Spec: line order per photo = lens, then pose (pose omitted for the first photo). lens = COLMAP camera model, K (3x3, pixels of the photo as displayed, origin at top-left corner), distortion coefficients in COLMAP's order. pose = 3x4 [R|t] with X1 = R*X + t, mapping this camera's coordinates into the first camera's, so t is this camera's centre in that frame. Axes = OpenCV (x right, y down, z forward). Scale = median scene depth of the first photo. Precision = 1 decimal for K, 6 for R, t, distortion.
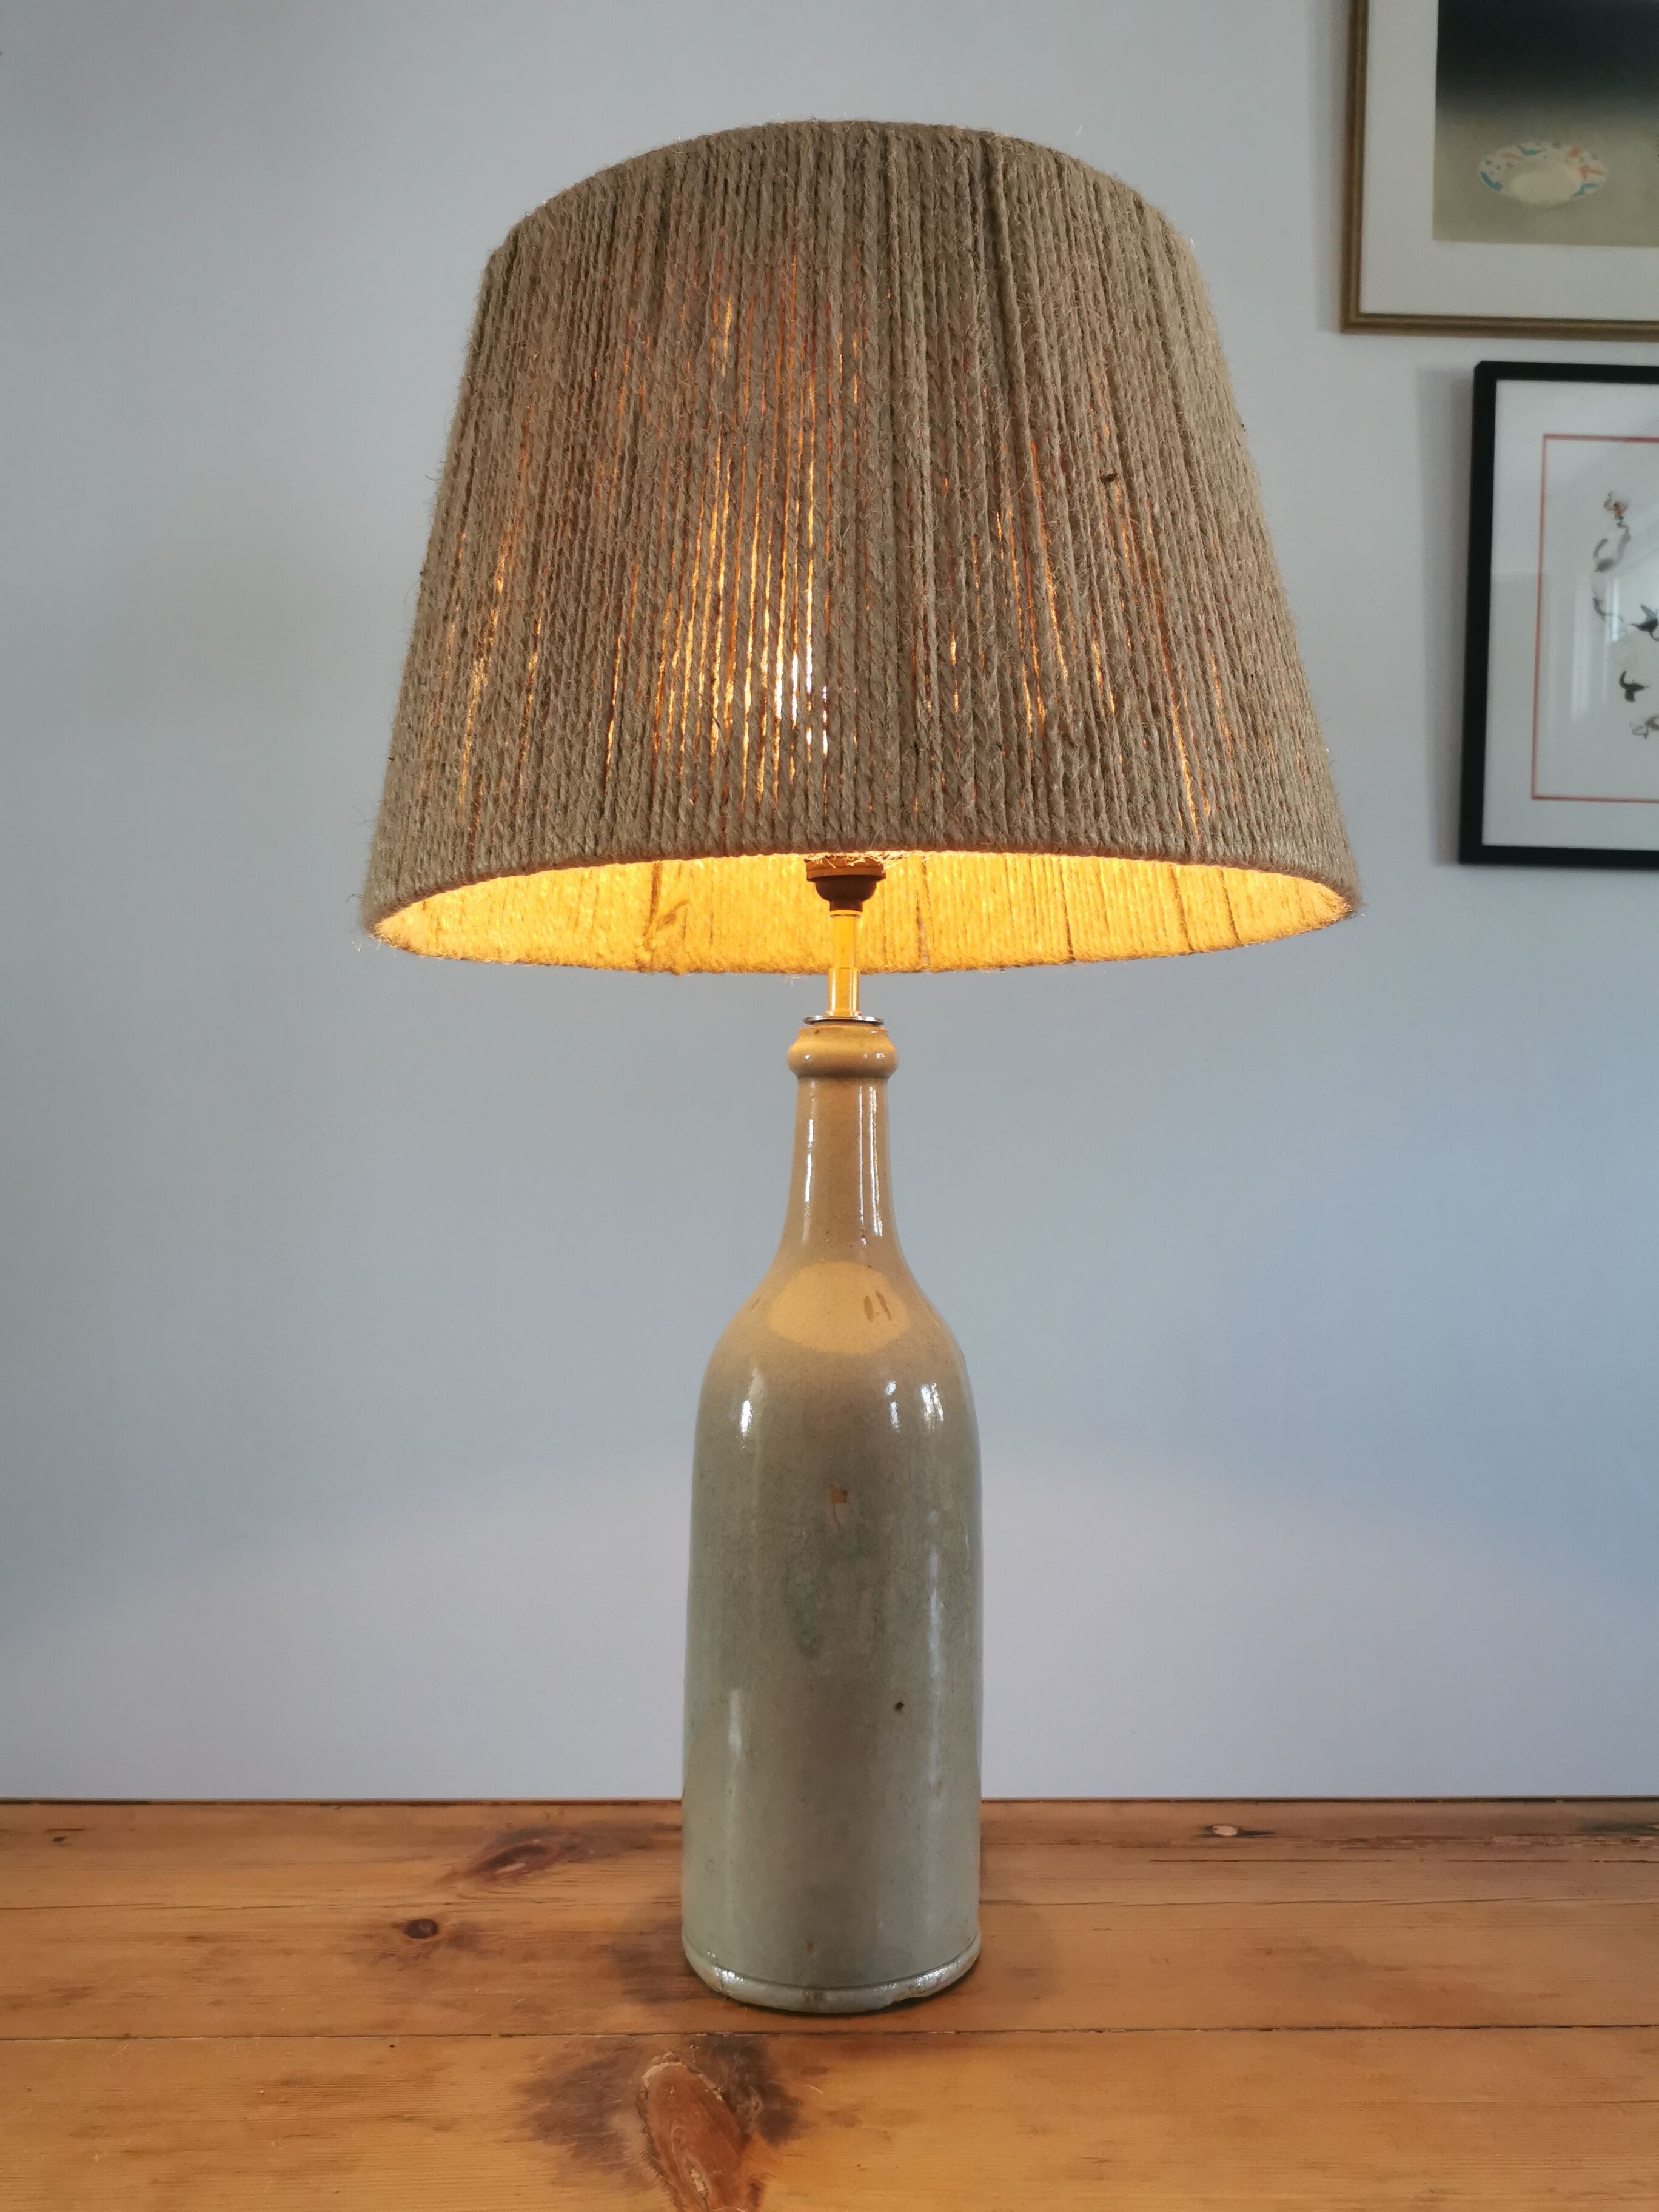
lens RADIAL K [[1739.5, 0, 829.6], [0, 1739.5, 1104.3], [0, 0, 1]] dist [0.041368, -0.046727]
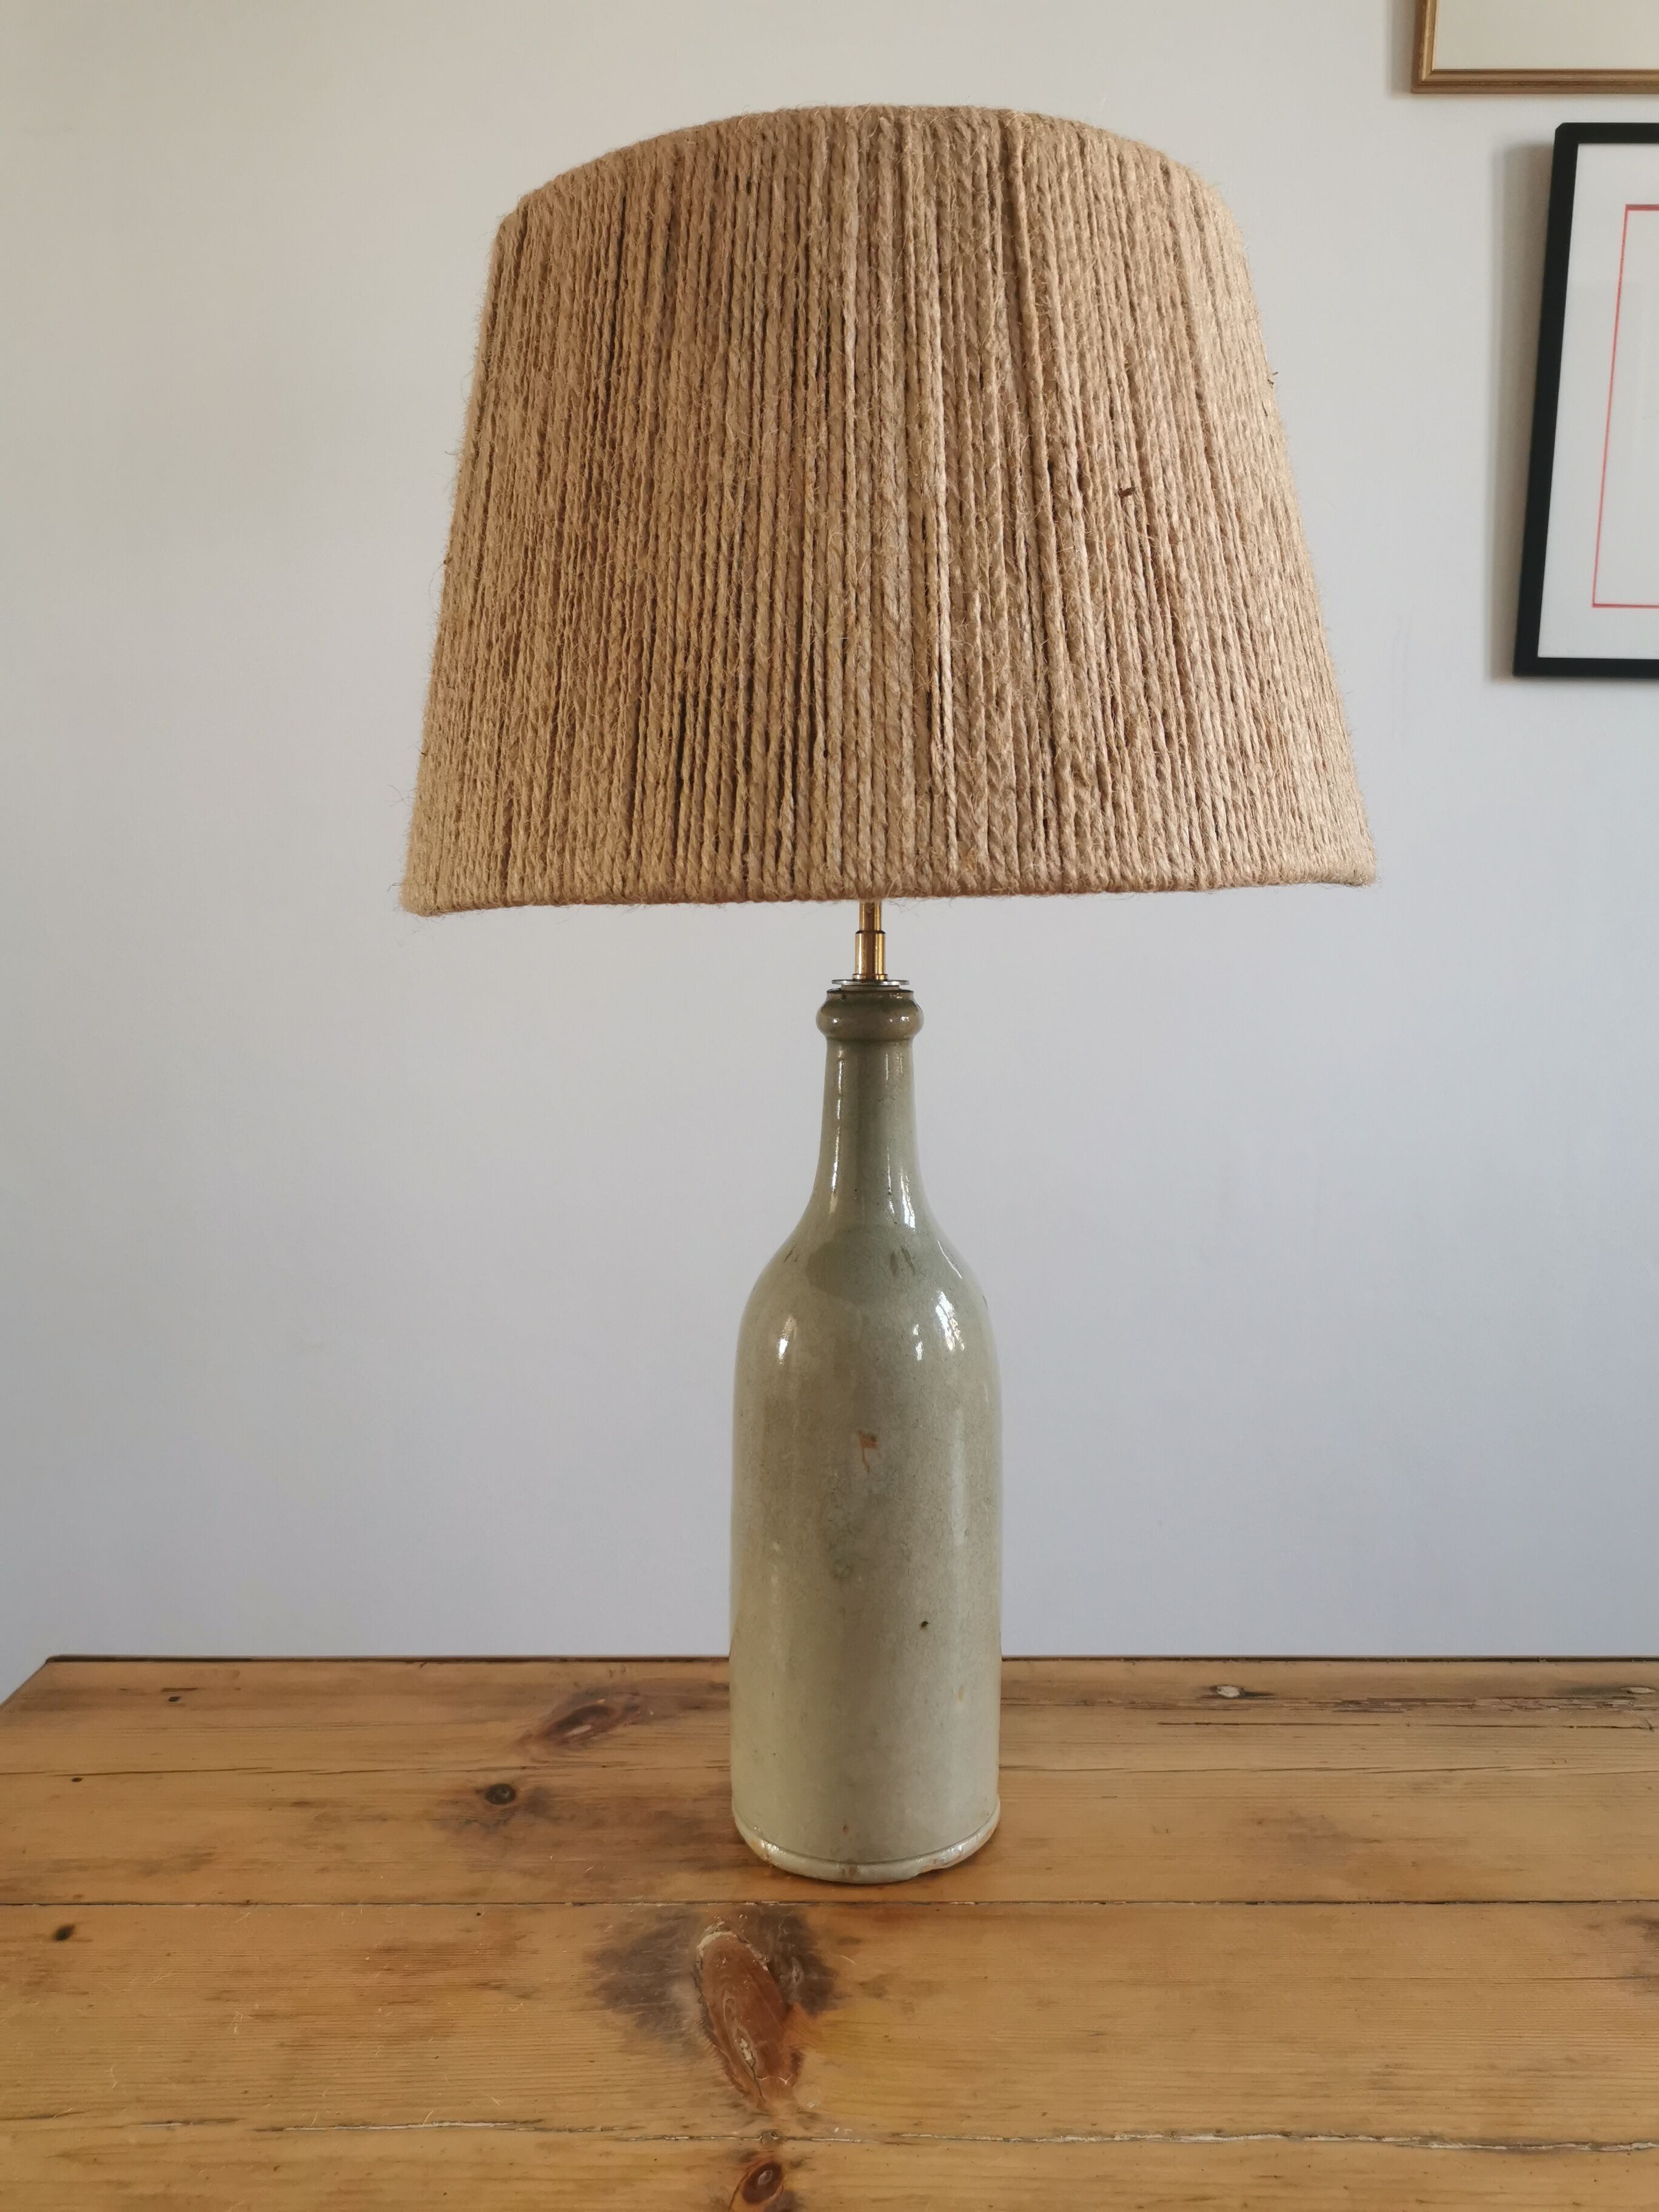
lens RADIAL K [[1729.6, 0, 830.6], [0, 1729.6, 1106.9], [0, 0, 1]] dist [0.061233, -0.083072]
pose [[0.999550, -0.007438, -0.029043, 0.017176], [0.011762, 0.988364, 0.151651, -0.161665], [0.027577, -0.151925, 0.988007, -0.036871]]
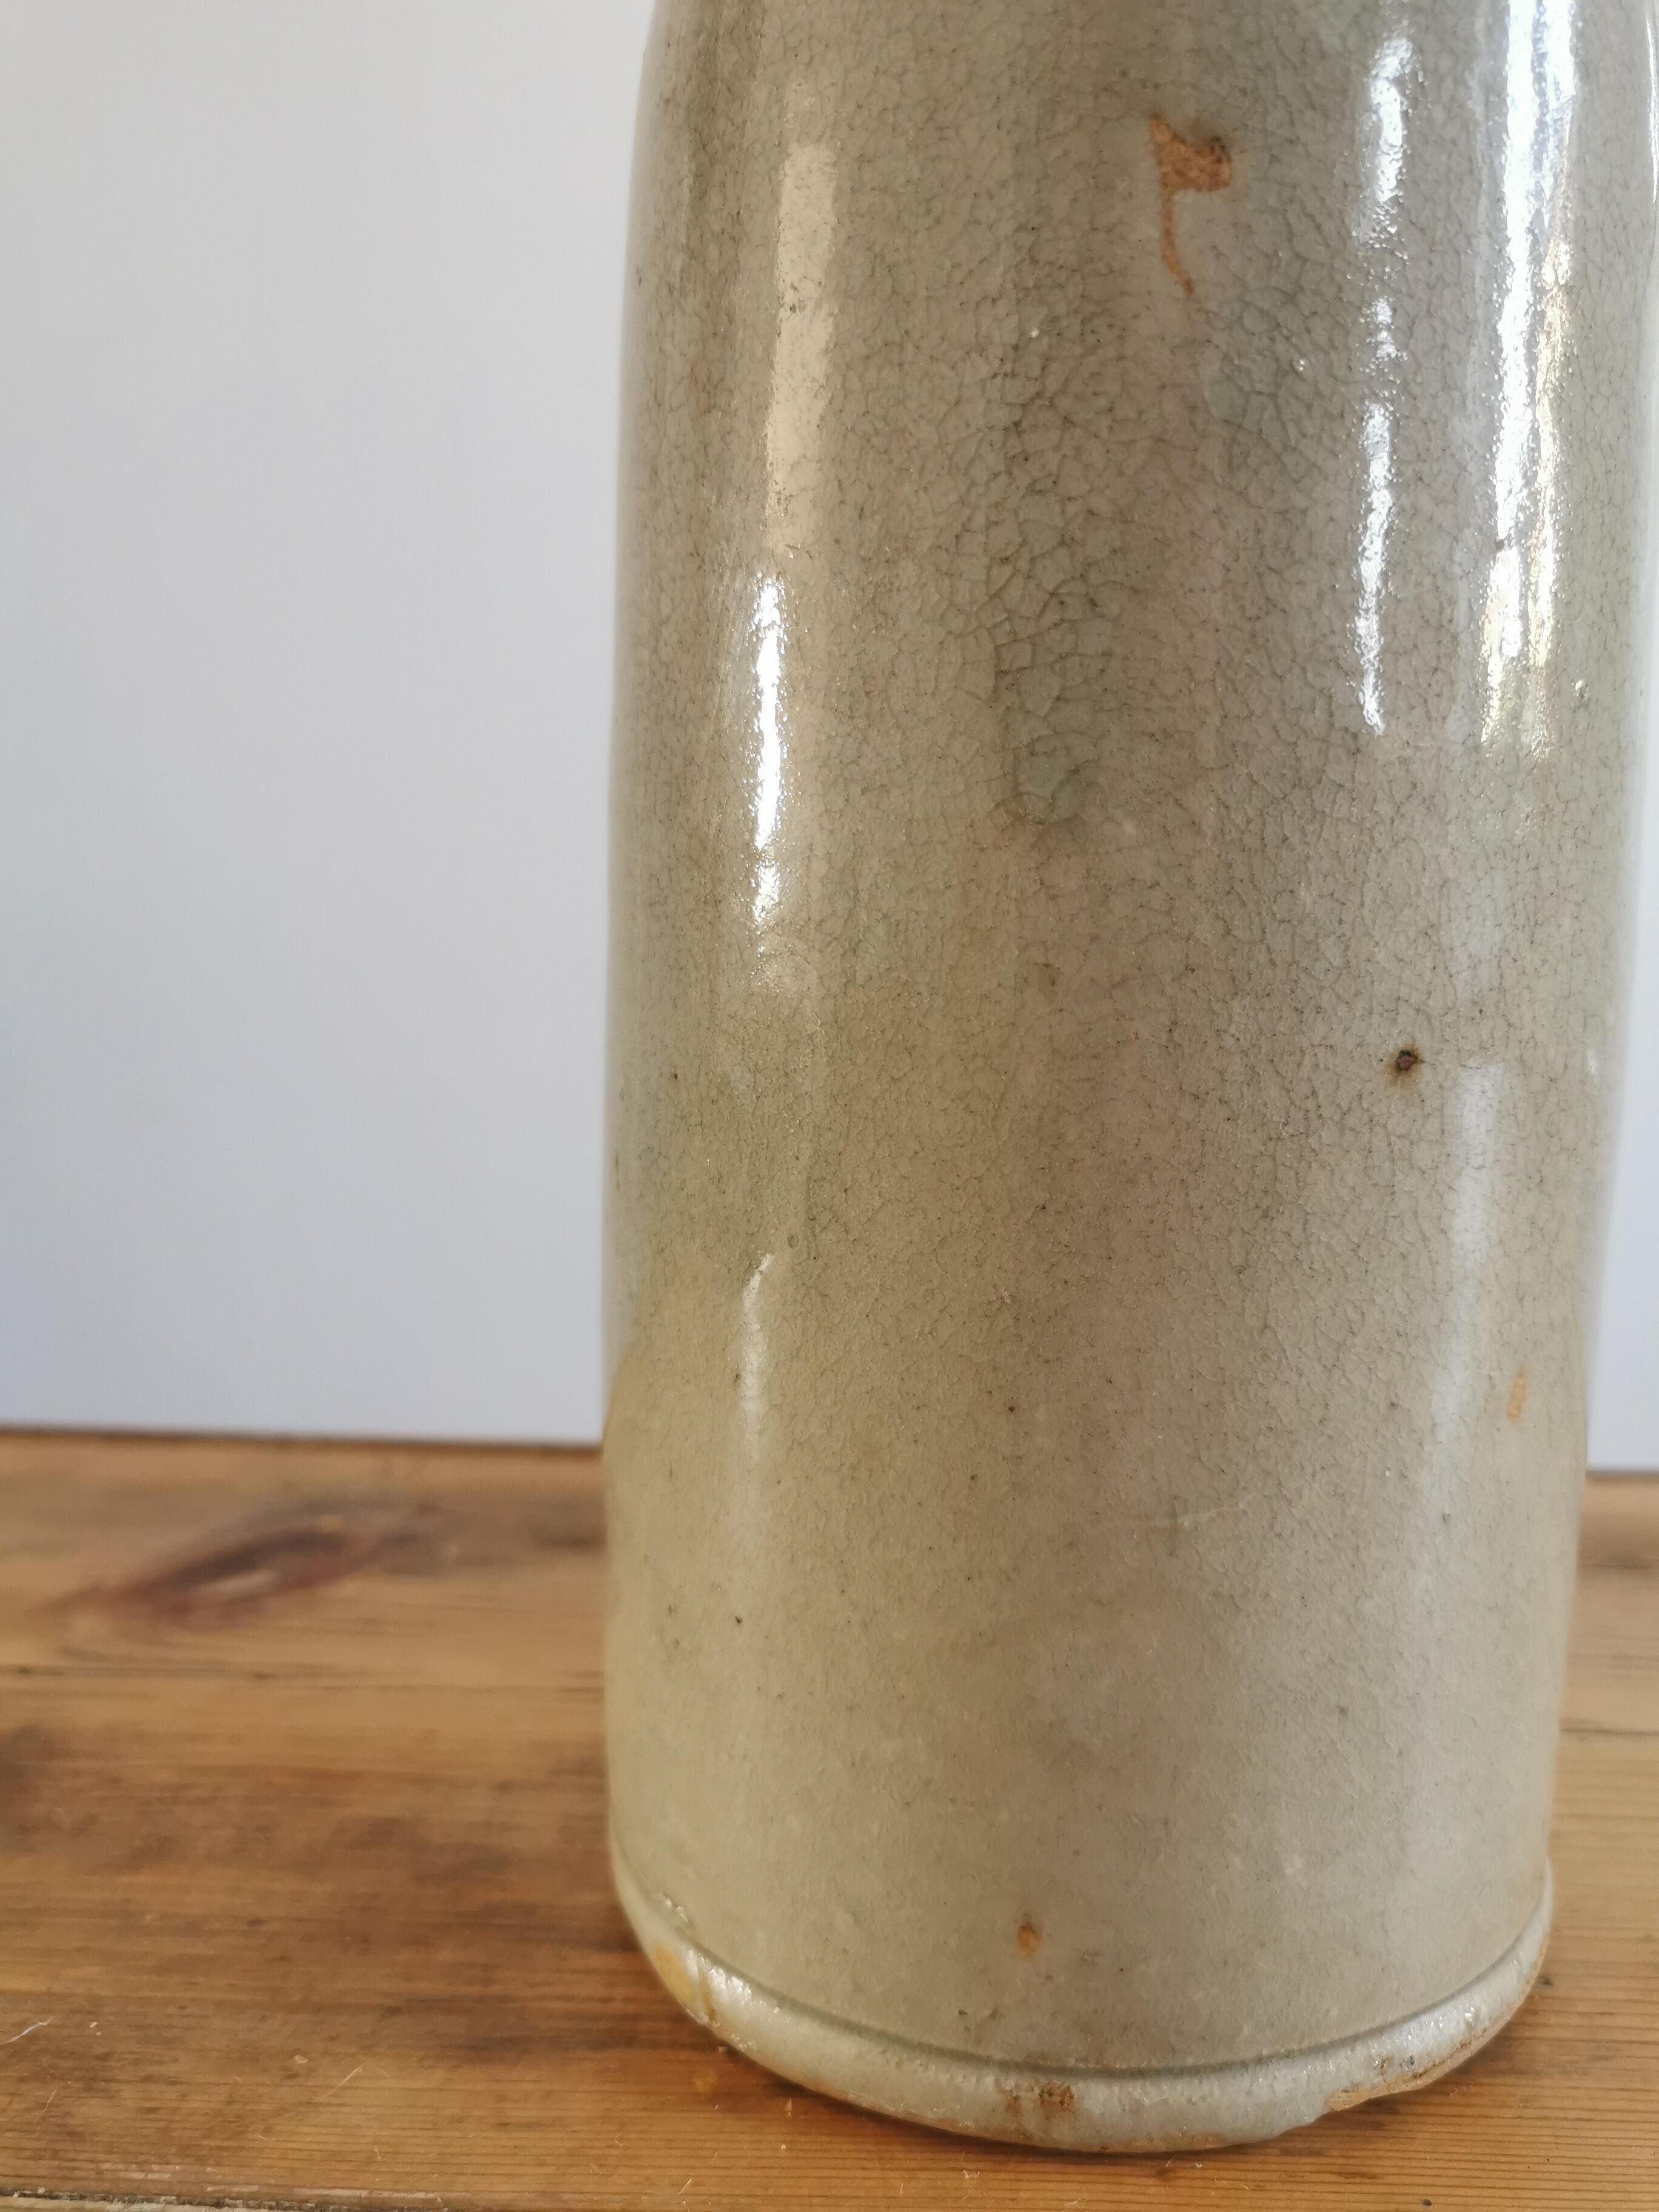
lens RADIAL K [[1762.6, 0, 826.1], [0, 1762.6, 1105.0], [0, 0, 1]] dist [0.027723, -0.065320]
pose [[0.997768, 0.014552, -0.065172, -0.028685], [-0.003838, 0.986849, 0.161598, 0.348716], [0.066667, -0.160987, 0.984702, 0.837433]]
